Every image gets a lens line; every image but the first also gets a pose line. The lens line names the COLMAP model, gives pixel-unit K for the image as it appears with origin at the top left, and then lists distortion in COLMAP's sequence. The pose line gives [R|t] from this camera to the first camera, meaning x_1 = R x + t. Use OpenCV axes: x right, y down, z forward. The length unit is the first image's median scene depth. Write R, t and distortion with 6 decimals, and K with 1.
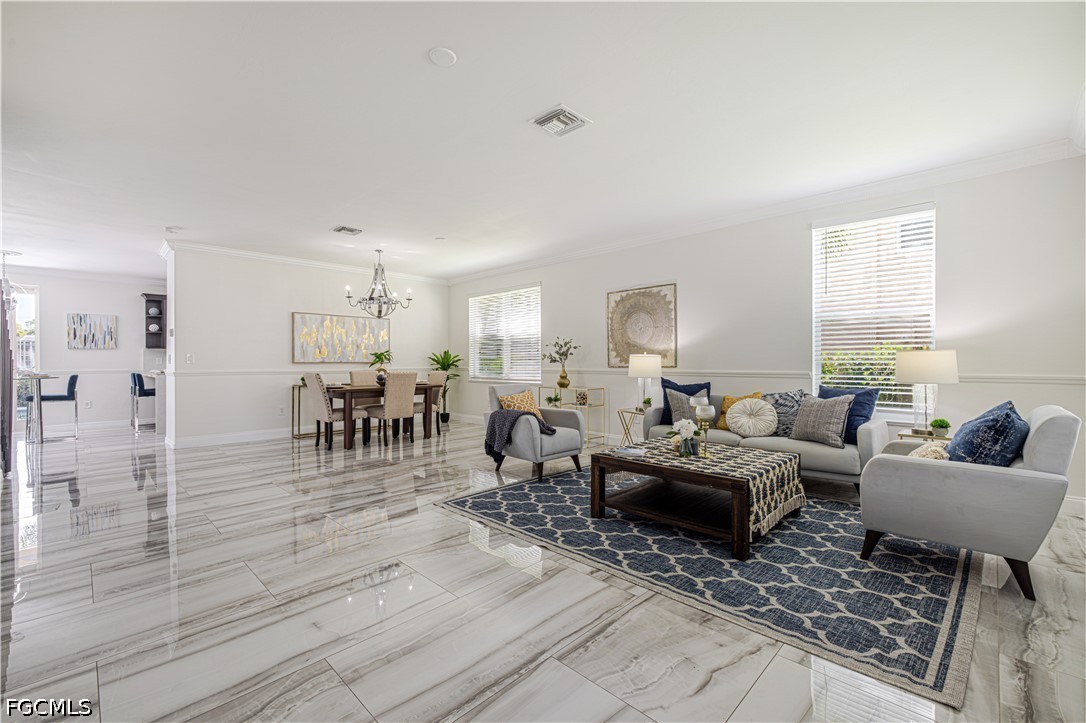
lens RADIAL K [[455.1, 0, 544.2], [0, 455.1, 363.3], [0, 0, 1]] dist [0.005418, -0.002907]
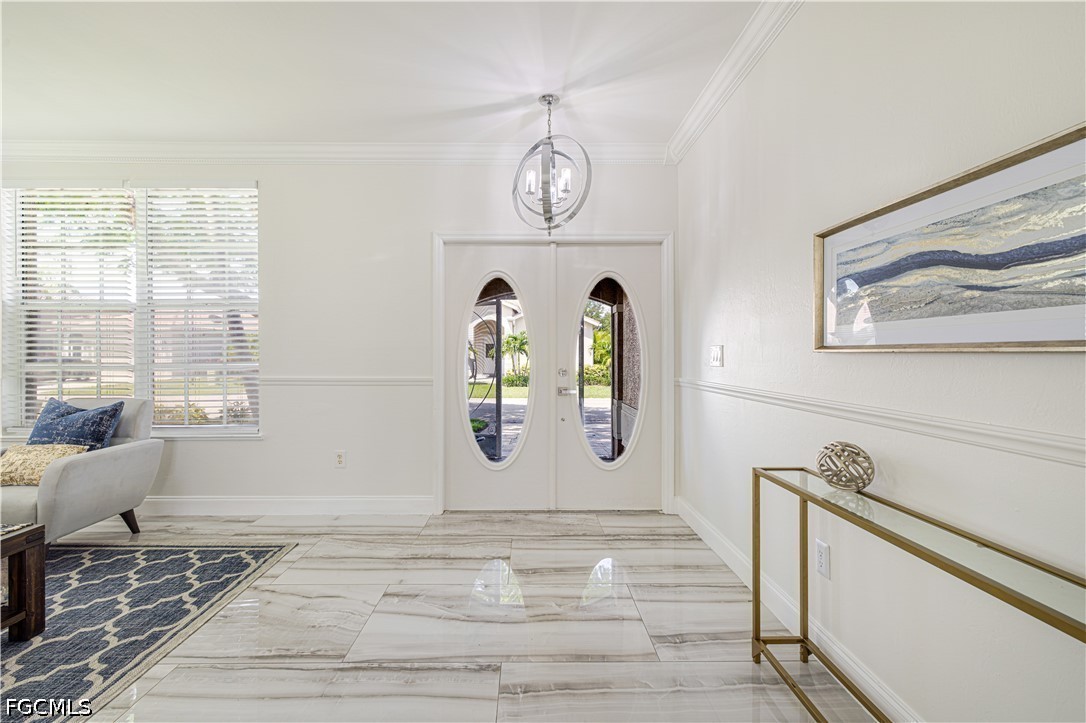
lens RADIAL K [[455.1, 0, 542.5], [0, 455.1, 357.4], [0, 0, 1]] dist [0.005418, -0.002907]
pose [[-0.717085, -0.000038, 0.696986, -0.821768], [0.007015, 0.999949, 0.007273, -0.022673], [-0.696951, 0.010105, -0.717048, 1.160384]]
